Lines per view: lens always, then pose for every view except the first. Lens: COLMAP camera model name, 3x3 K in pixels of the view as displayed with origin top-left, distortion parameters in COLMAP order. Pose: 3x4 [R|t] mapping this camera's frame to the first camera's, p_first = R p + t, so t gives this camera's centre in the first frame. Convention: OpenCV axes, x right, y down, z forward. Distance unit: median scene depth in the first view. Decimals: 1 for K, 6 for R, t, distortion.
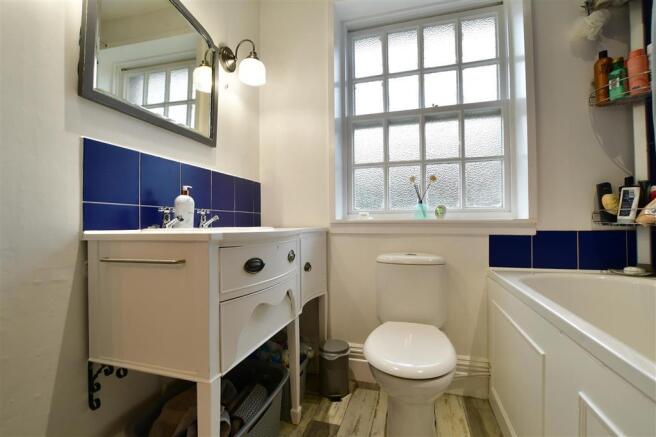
lens RADIAL K [[289.3, 0, 321.5], [0, 289.3, 219.7], [0, 0, 1]] dist [-0.037258, 0.005638]
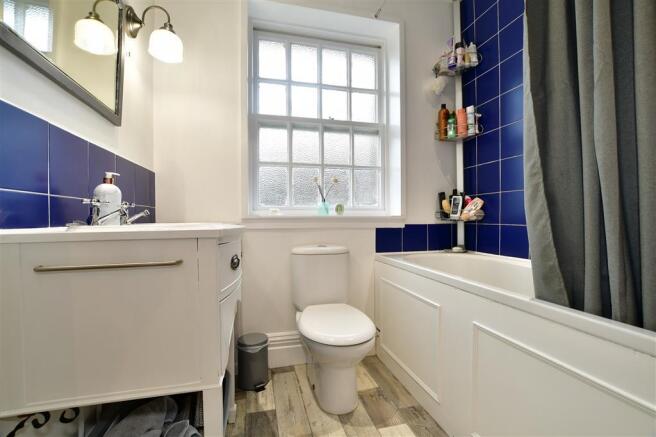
lens RADIAL K [[289.3, 0, 321.5], [0, 289.3, 219.7], [0, 0, 1]] dist [-0.037258, 0.005638]
pose [[0.857654, -0.001355, 0.514226, -0.291971], [-0.006016, 0.999902, 0.012670, 0.000521], [-0.514193, -0.013960, 0.857561, 0.006968]]
